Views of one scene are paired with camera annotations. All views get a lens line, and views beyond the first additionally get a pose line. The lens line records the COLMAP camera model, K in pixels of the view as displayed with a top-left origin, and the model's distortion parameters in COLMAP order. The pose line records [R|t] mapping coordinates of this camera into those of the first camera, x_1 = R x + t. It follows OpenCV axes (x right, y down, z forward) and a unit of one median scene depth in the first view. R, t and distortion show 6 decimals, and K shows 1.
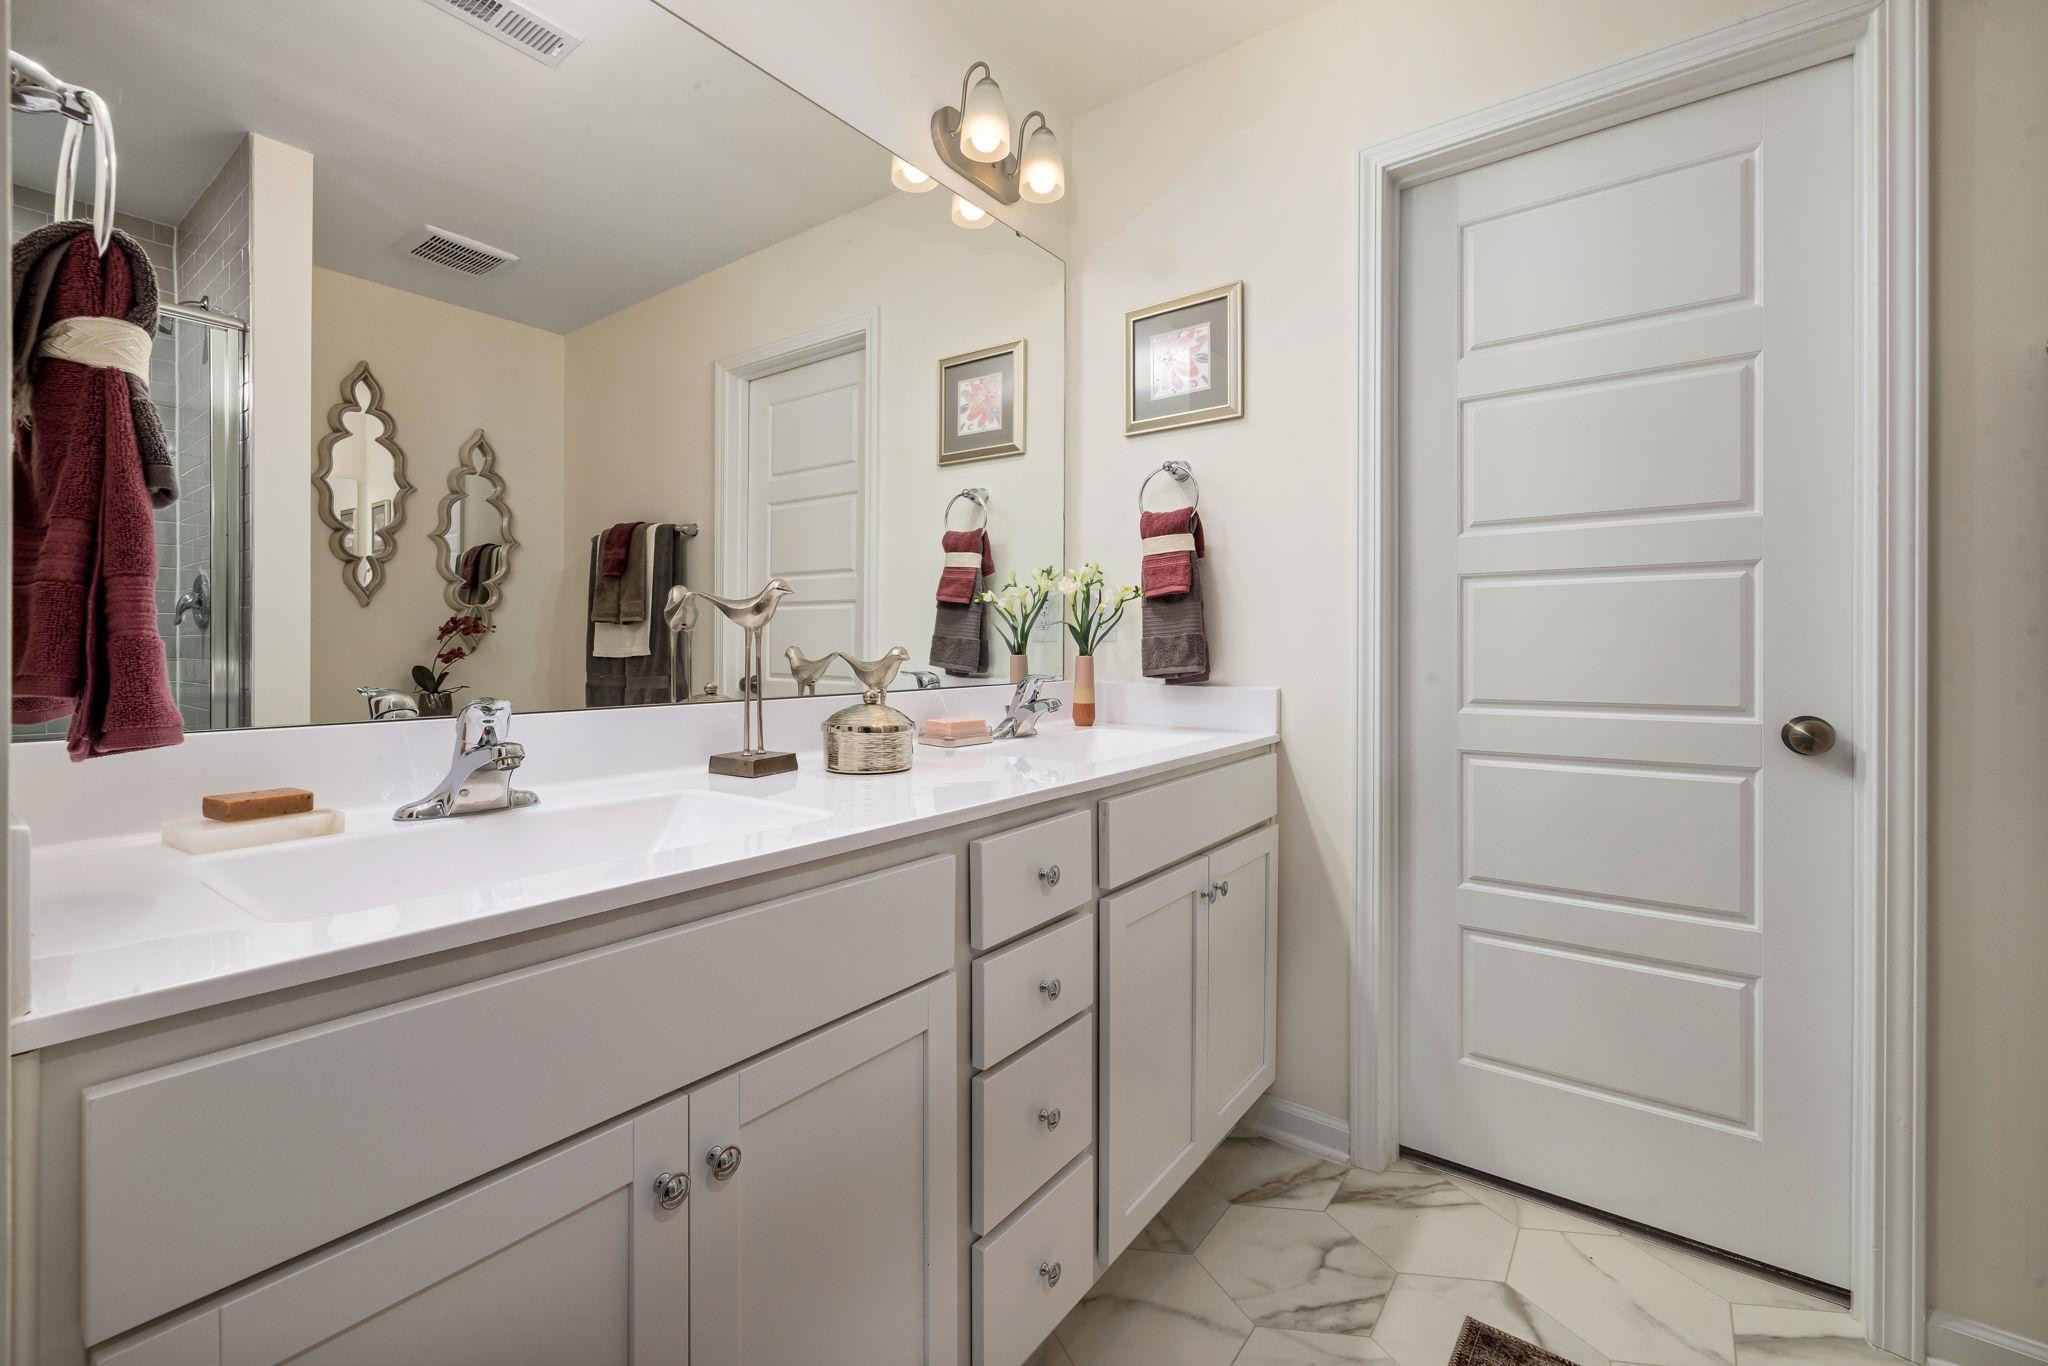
lens RADIAL K [[876.3, 0, 982.2], [0, 876.3, 652.5], [0, 0, 1]] dist [0.001524, -0.000964]
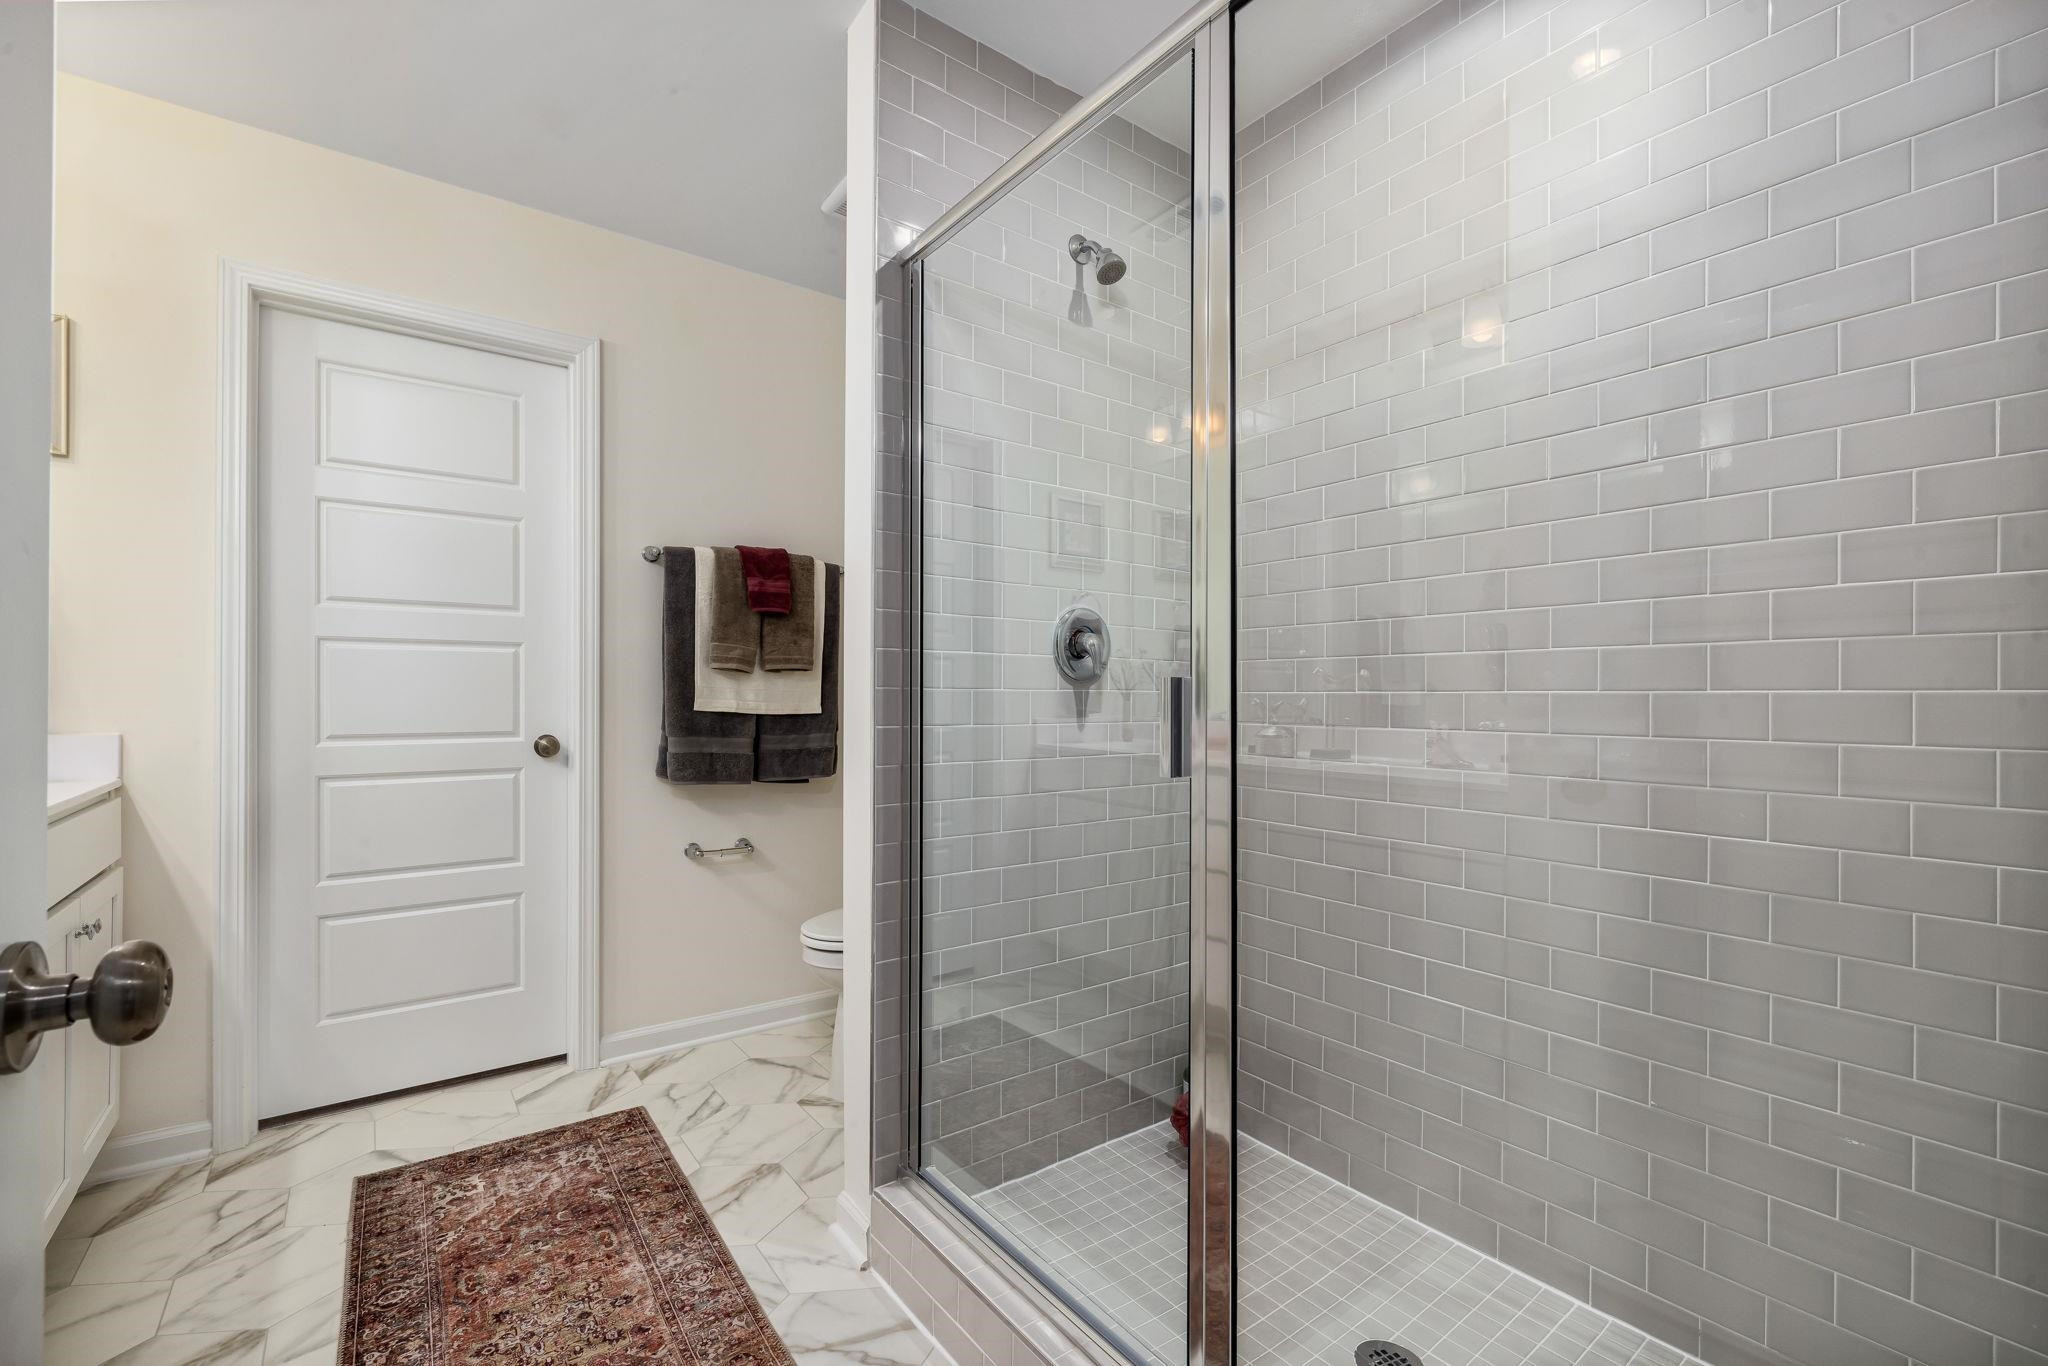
lens RADIAL K [[876.3, 0, 1019.7], [0, 876.3, 692.2], [0, 0, 1]] dist [0.001524, -0.000964]
pose [[0.267252, 0.003636, 0.963620, -0.395527], [0.001399, 0.999990, -0.004161, -0.002744], [-0.963626, 0.002461, 0.267244, -0.302567]]
